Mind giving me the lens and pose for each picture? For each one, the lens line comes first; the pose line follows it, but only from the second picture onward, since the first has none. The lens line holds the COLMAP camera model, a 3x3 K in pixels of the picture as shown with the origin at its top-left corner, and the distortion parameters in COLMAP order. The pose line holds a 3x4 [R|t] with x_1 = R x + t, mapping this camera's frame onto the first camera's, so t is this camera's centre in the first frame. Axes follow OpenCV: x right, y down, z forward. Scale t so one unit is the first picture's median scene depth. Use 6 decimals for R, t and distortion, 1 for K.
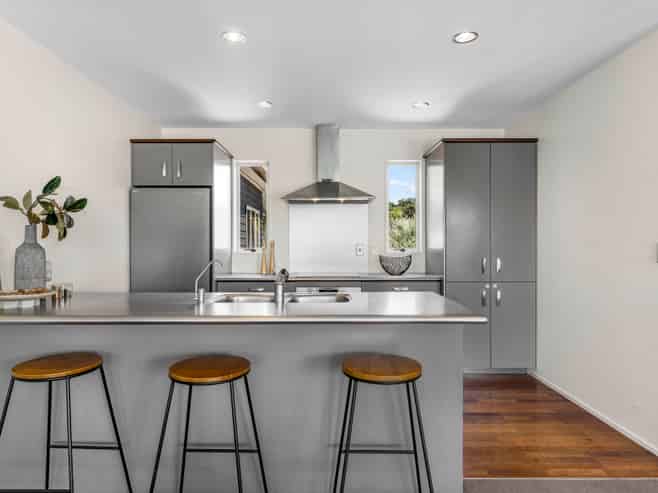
lens RADIAL K [[416.7, 0, 327.1], [0, 416.7, 243.2], [0, 0, 1]] dist [-0.029632, -0.000774]
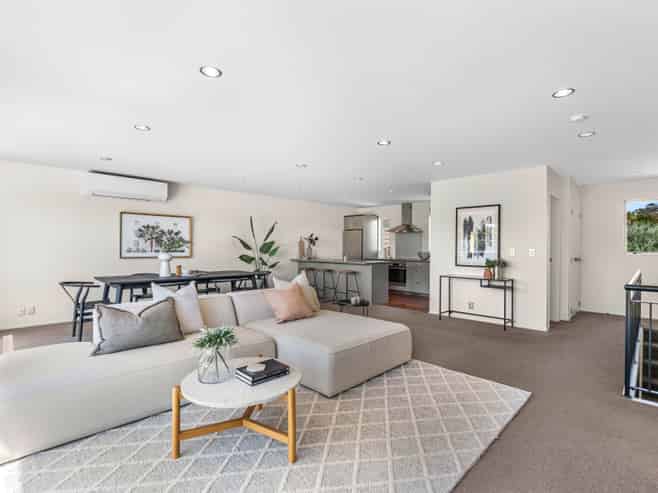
lens RADIAL K [[322.2, 0, 329.1], [0, 322.2, 248.4], [0, 0, 1]] dist [-0.000491, -0.000089]
pose [[0.706132, 0.005907, -0.708055, 1.282321], [-0.007325, 0.999973, 0.001037, 0.007864], [0.708042, 0.004455, 0.706156, -0.920990]]
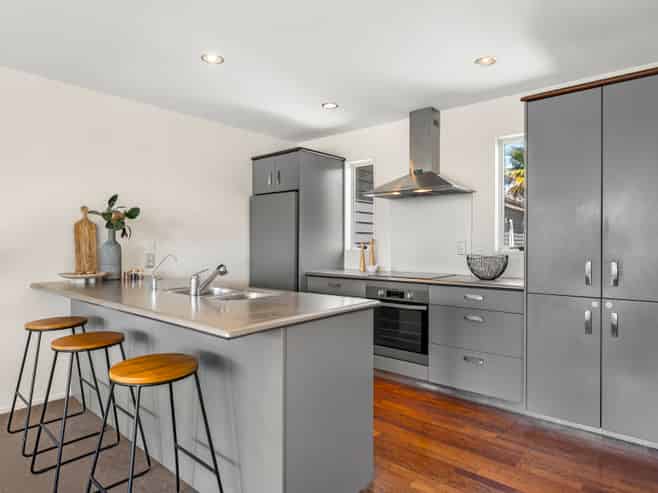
lens RADIAL K [[403.1, 0, 327.8], [0, 403.1, 249.4], [0, 0, 1]] dist [0.004924, -0.000918]
pose [[0.758734, 0.010524, -0.651316, 0.483730], [-0.000779, 0.999883, 0.015248, 0.005526], [0.651400, -0.011061, 0.758654, 0.226289]]
